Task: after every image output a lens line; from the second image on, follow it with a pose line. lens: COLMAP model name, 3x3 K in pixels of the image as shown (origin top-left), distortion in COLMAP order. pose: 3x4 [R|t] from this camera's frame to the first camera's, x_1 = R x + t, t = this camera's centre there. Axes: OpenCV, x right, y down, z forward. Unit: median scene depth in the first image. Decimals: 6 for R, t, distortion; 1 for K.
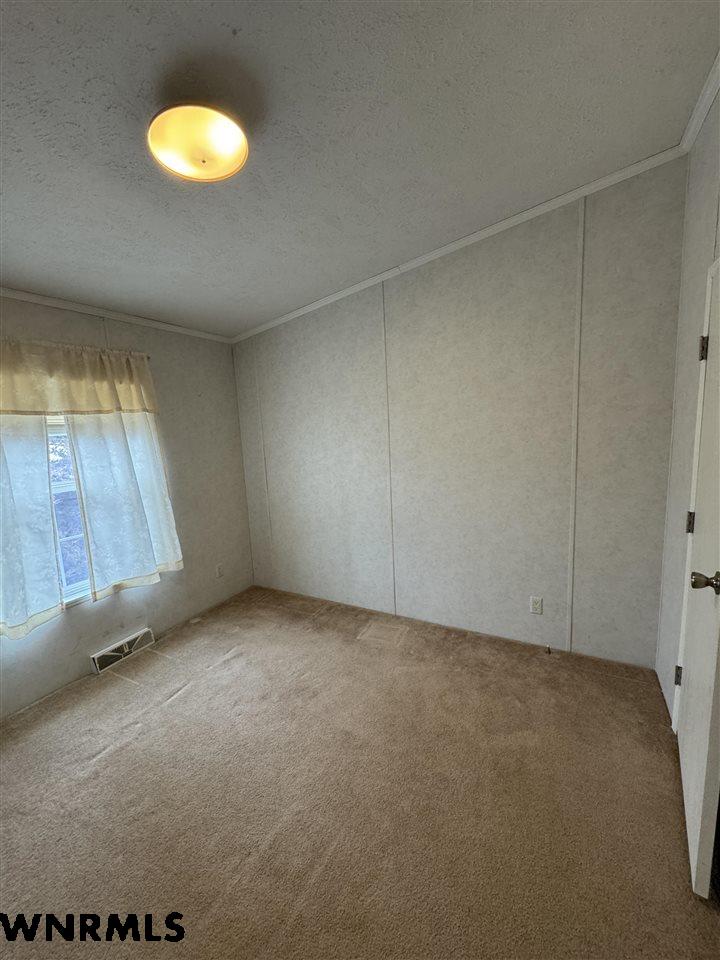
lens RADIAL K [[382.8, 0, 356.5], [0, 382.8, 479.5], [0, 0, 1]] dist [-0.003744, 0.000712]
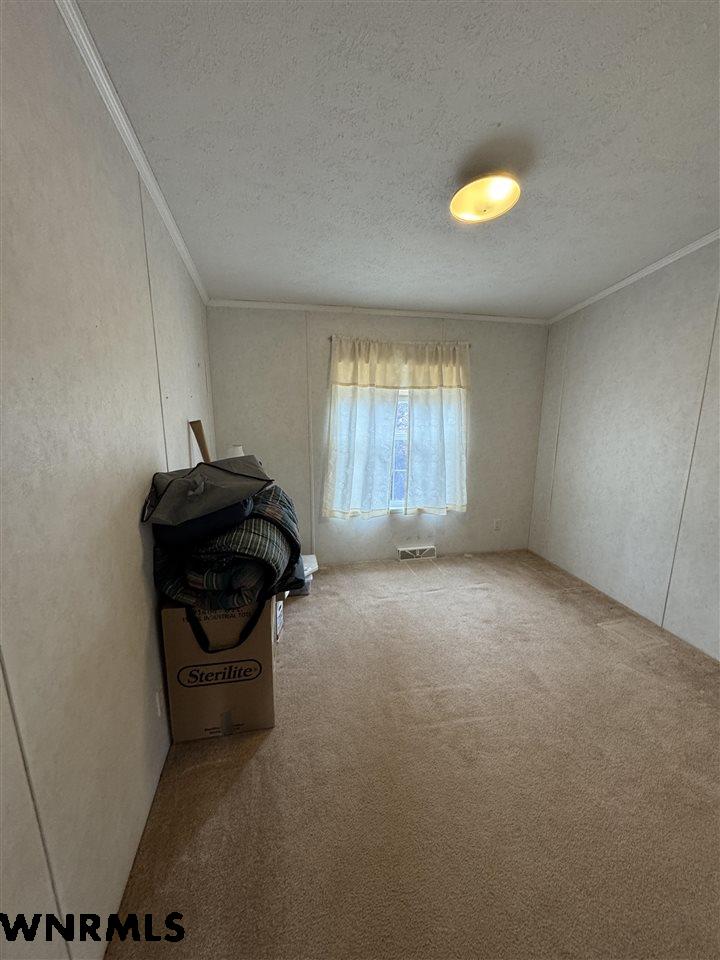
lens RADIAL K [[382.8, 0, 356.8], [0, 382.8, 480.9], [0, 0, 1]] dist [-0.003744, 0.000712]
pose [[0.635542, 0.203377, -0.744798, 0.280556], [-0.146771, 0.978916, 0.142065, 0.002442], [0.757988, 0.019026, 0.651991, -0.128256]]
